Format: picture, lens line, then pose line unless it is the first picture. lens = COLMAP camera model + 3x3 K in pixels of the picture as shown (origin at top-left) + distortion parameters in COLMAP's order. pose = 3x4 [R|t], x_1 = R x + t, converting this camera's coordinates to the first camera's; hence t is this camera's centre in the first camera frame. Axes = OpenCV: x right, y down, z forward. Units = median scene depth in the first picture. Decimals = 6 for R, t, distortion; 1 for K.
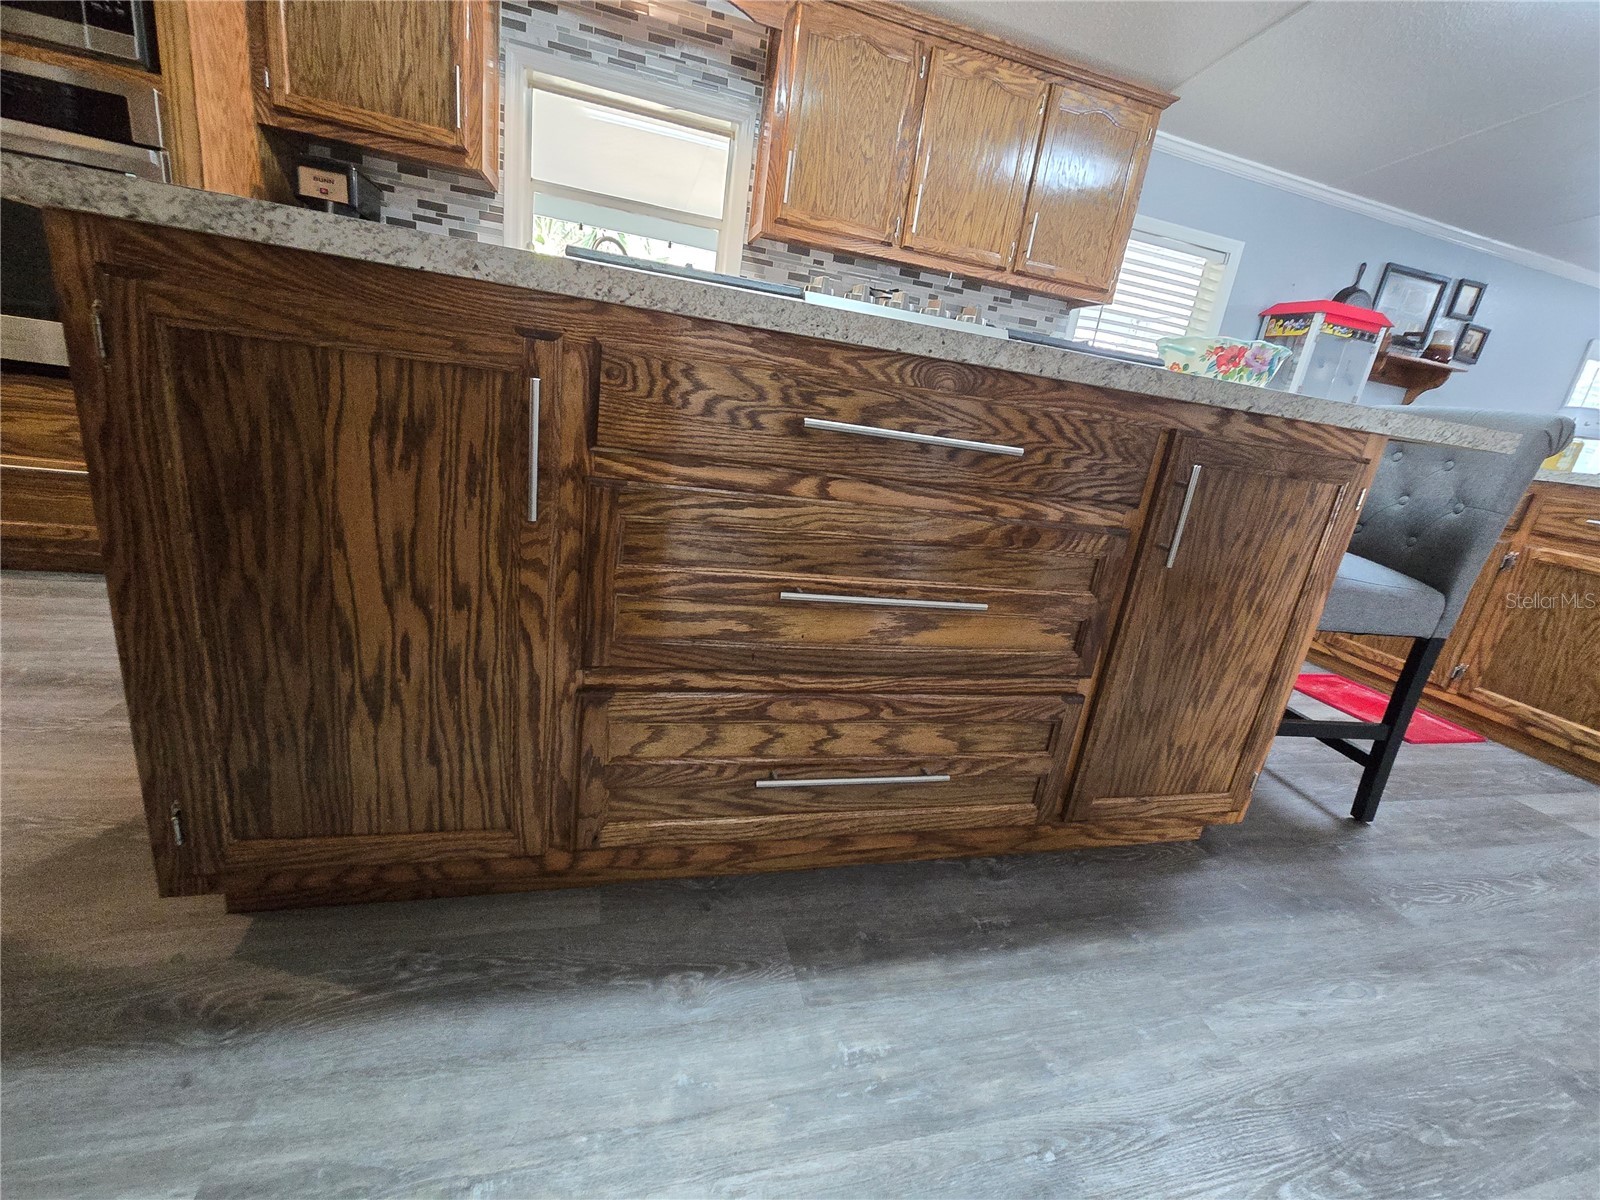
lens RADIAL K [[664.3, 0, 806.3], [0, 664.3, 589.6], [0, 0, 1]] dist [-0.003973, 0.002020]
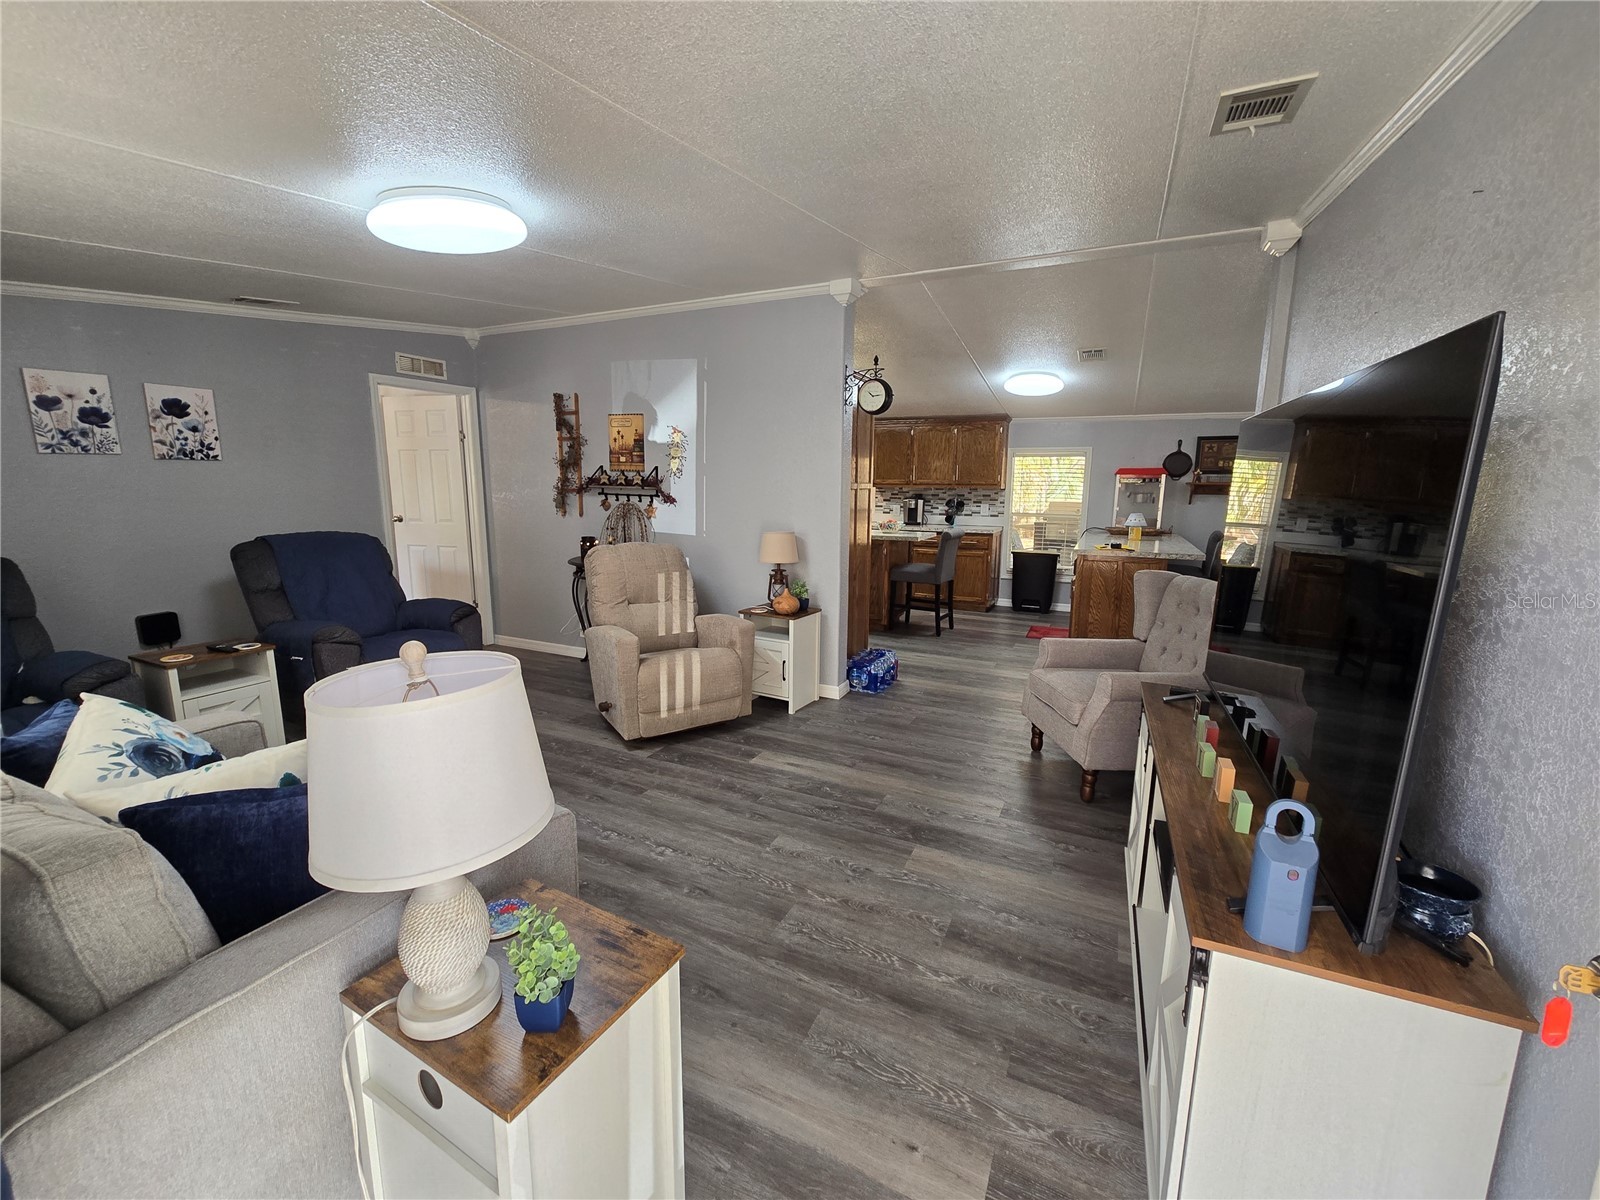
lens RADIAL K [[664.3, 0, 800.9], [0, 664.3, 593.5], [0, 0, 1]] dist [-0.003973, 0.002020]
pose [[0.752788, -0.022751, -0.657870, 1.869386], [-0.093610, 0.985546, -0.141199, 0.487628], [0.651573, 0.167876, 0.739777, -1.605538]]
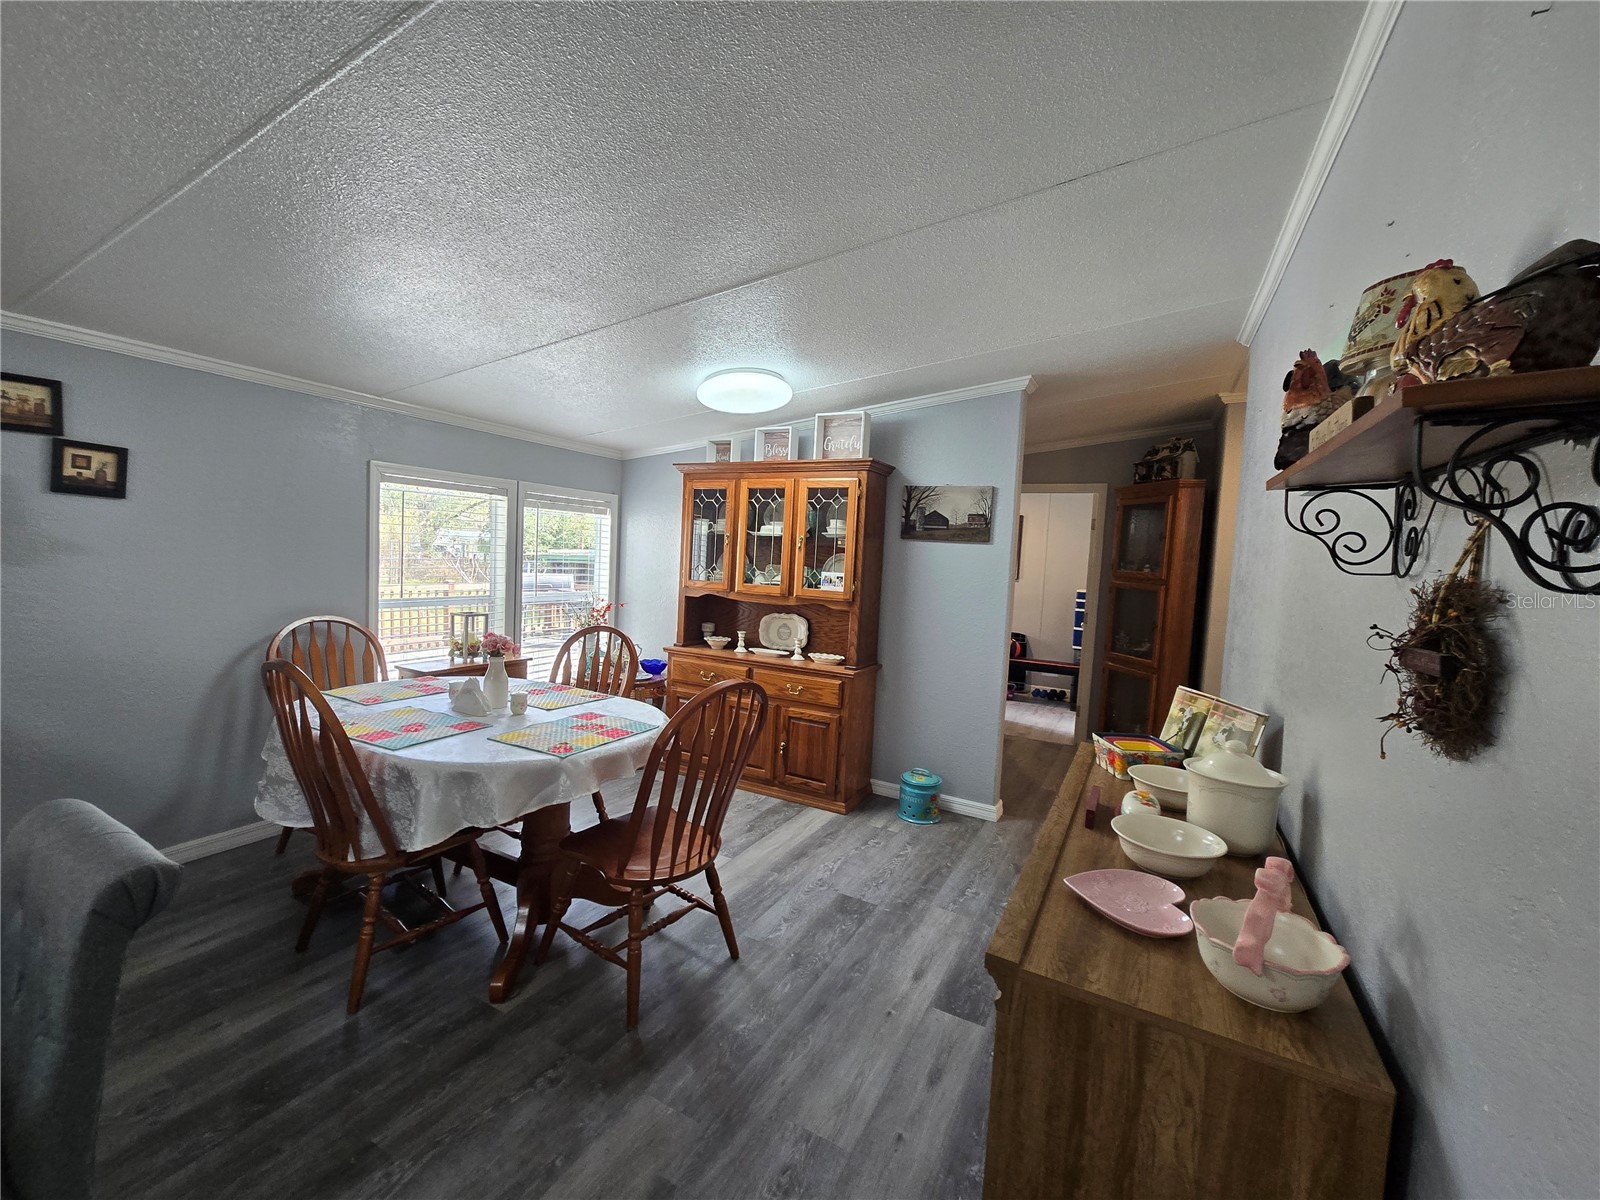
lens RADIAL K [[664.3, 0, 801.5], [0, 664.3, 591.0], [0, 0, 1]] dist [-0.003973, 0.002020]
pose [[0.685441, -0.148680, 0.712787, 1.609915], [0.247834, 0.968119, -0.036385, -0.091616], [-0.684653, 0.201592, 0.700436, 0.138225]]
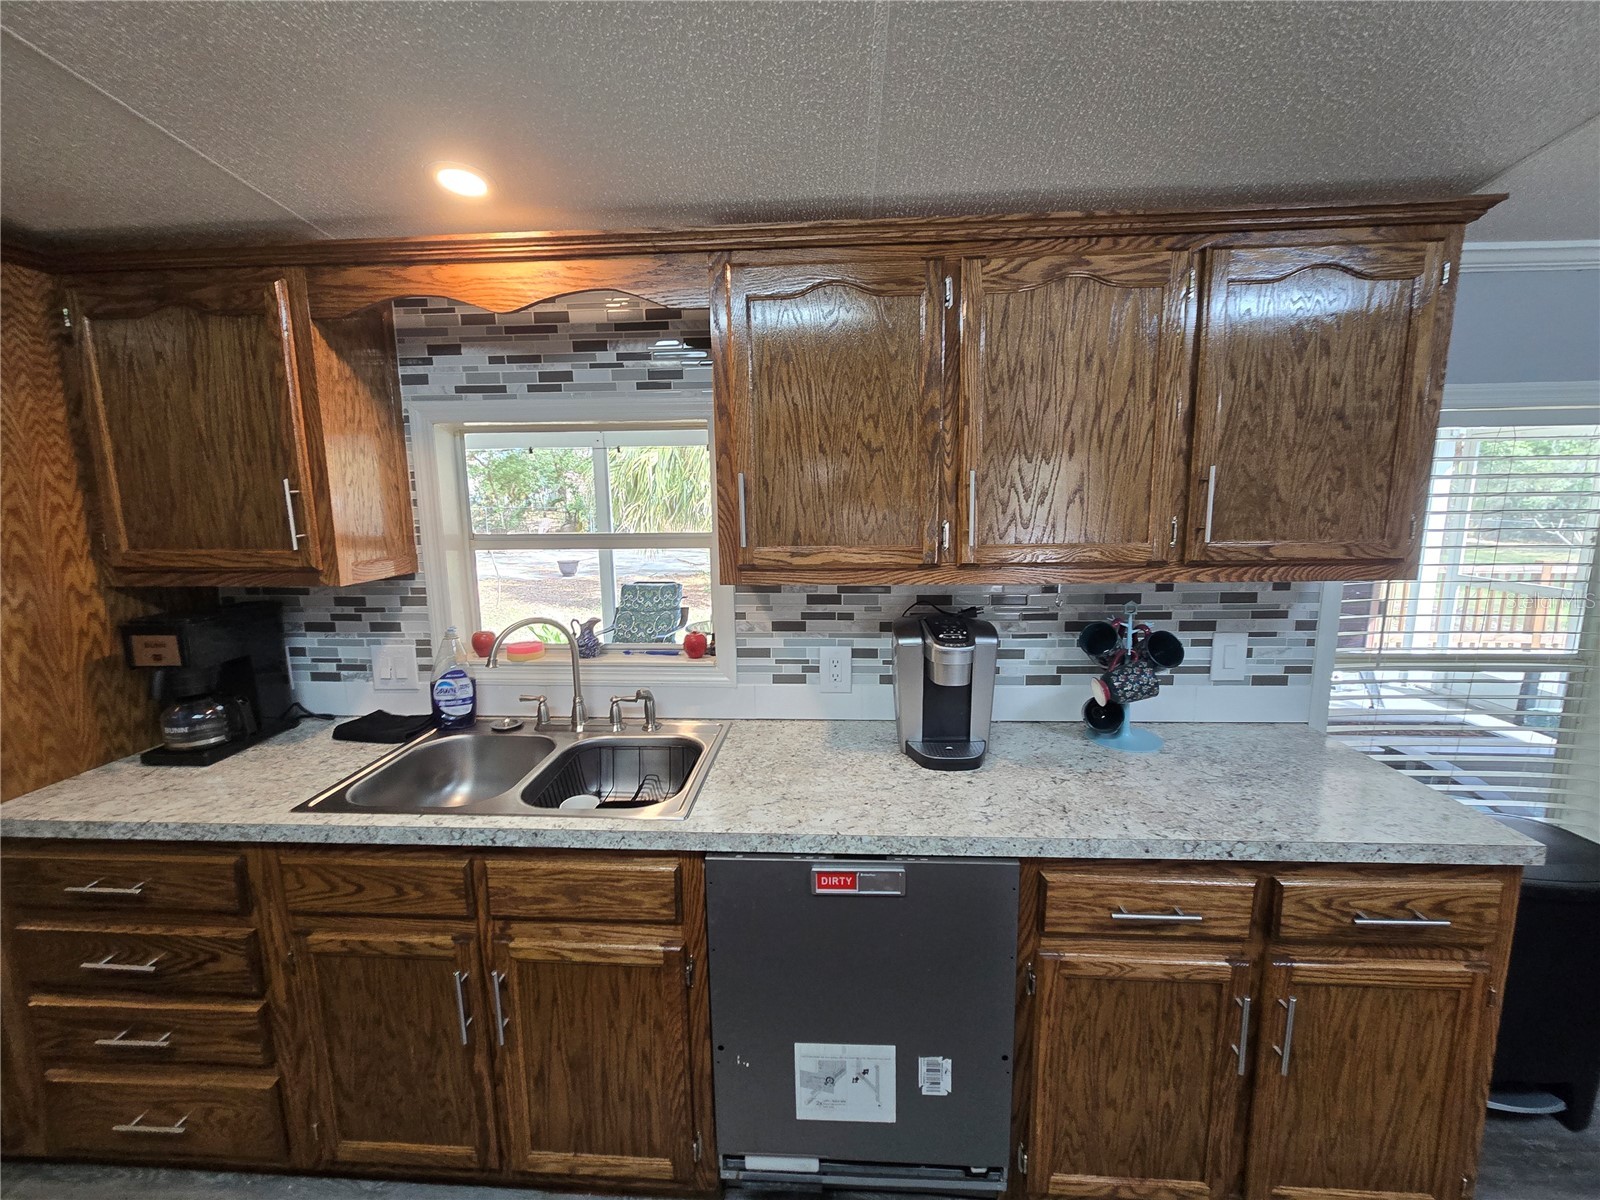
lens RADIAL K [[664.3, 0, 806.5], [0, 664.3, 590.1], [0, 0, 1]] dist [-0.003973, 0.002020]
pose [[0.938236, -0.102096, -0.330590, 0.225149], [0.048549, 0.984867, -0.166371, -0.430984], [0.342573, 0.140045, 0.928995, 0.439050]]
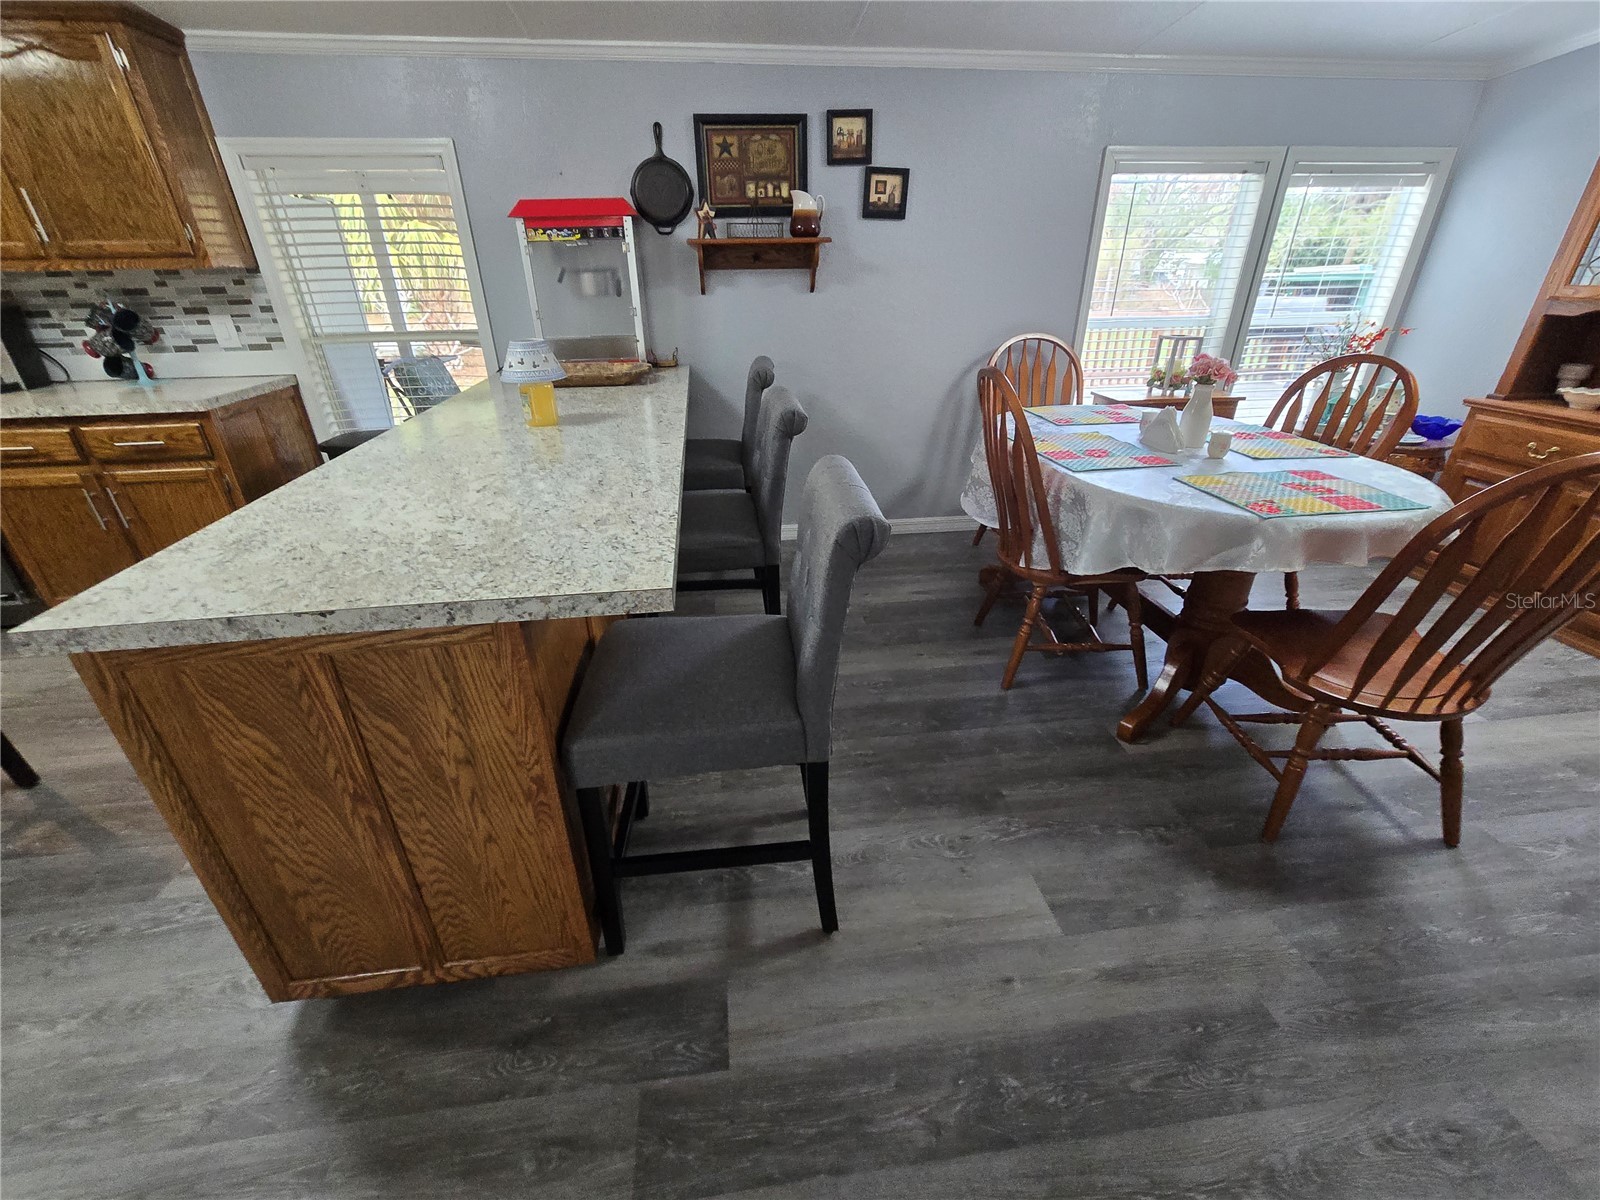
lens RADIAL K [[664.3, 0, 797.8], [0, 664.3, 594.5], [0, 0, 1]] dist [-0.003973, 0.002020]
pose [[0.979016, -0.072410, -0.190485, 1.636623], [0.102995, 0.982386, 0.155914, -0.068032], [0.175840, -0.172261, 0.969230, 0.242701]]
